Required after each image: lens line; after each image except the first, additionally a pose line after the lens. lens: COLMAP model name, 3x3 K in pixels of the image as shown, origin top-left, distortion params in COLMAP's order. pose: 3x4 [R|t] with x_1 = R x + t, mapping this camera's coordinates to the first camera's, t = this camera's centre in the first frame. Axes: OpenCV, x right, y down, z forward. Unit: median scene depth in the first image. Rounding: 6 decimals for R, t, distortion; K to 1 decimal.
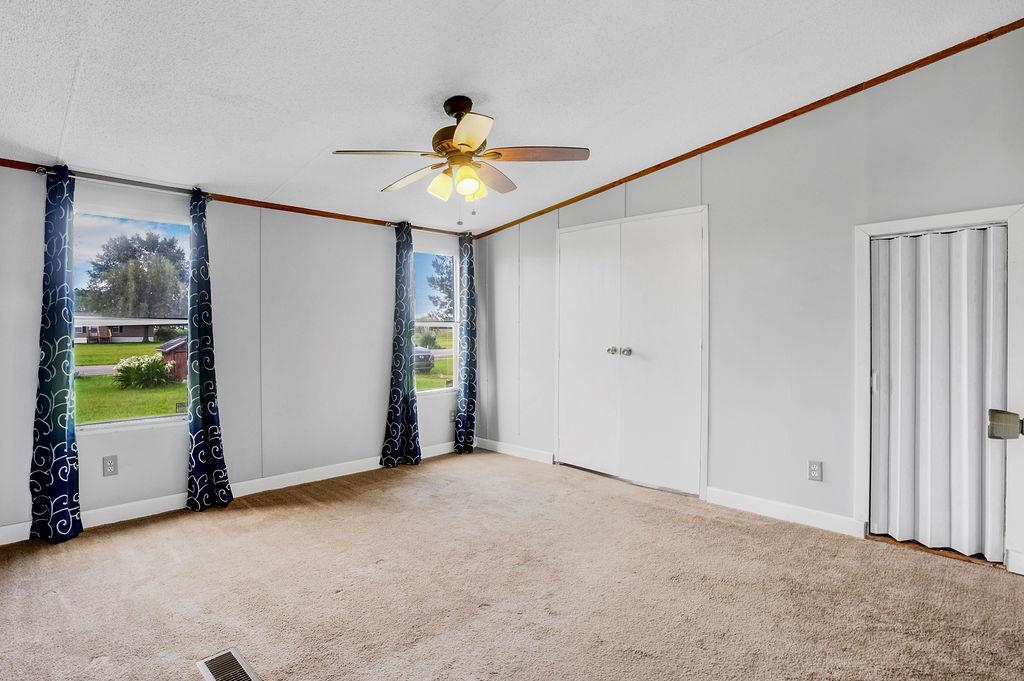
lens RADIAL K [[505.2, 0, 512.0], [0, 505.2, 333.8], [0, 0, 1]] dist [-0.016340, 0.000359]
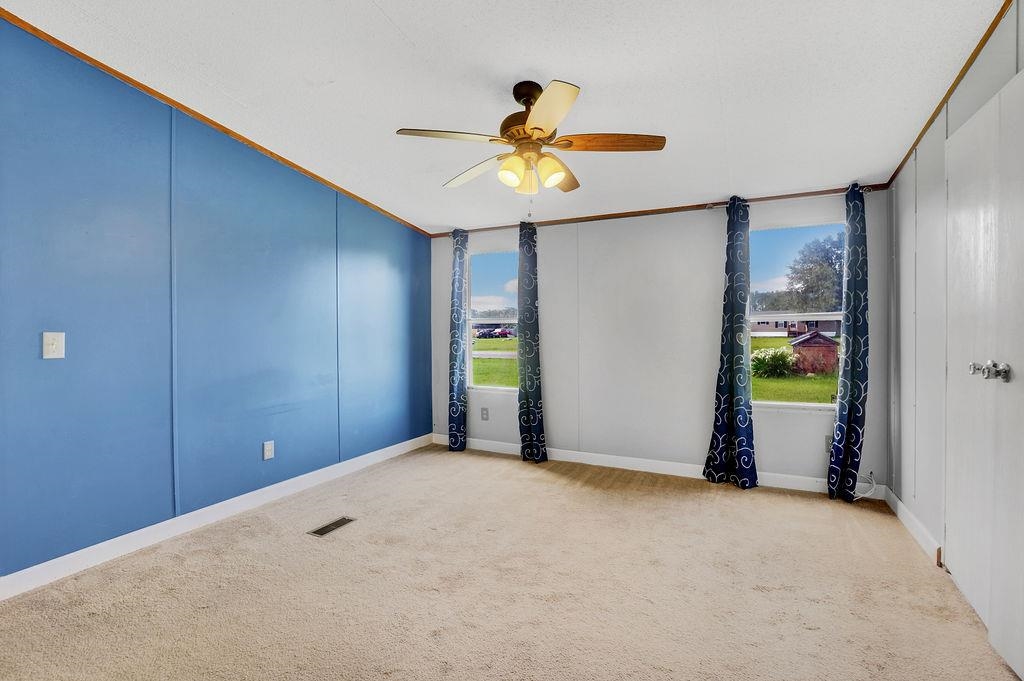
lens RADIAL K [[480.6, 0, 505.7], [0, 480.6, 336.1], [0, 0, 1]] dist [0.000154, 0.000442]
pose [[0.330502, 0.016443, -0.943662, 0.512610], [-0.001578, 0.999856, 0.016869, -0.004746], [0.943804, -0.004086, 0.330480, 0.453871]]
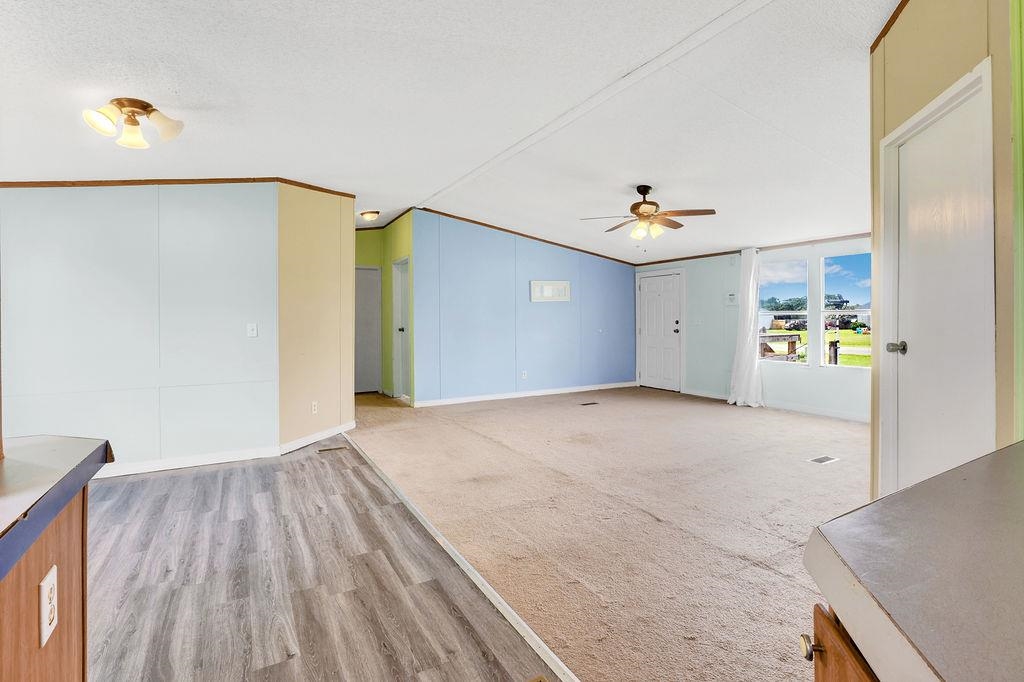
lens RADIAL K [[480.6, 0, 505.7], [0, 480.6, 336.6], [0, 0, 1]] dist [0.000154, 0.000442]
pose [[-0.284399, 0.035194, -0.958060, 1.092245], [0.001349, 0.999340, 0.036310, -0.007079], [0.958705, 0.009034, -0.284258, 0.694045]]
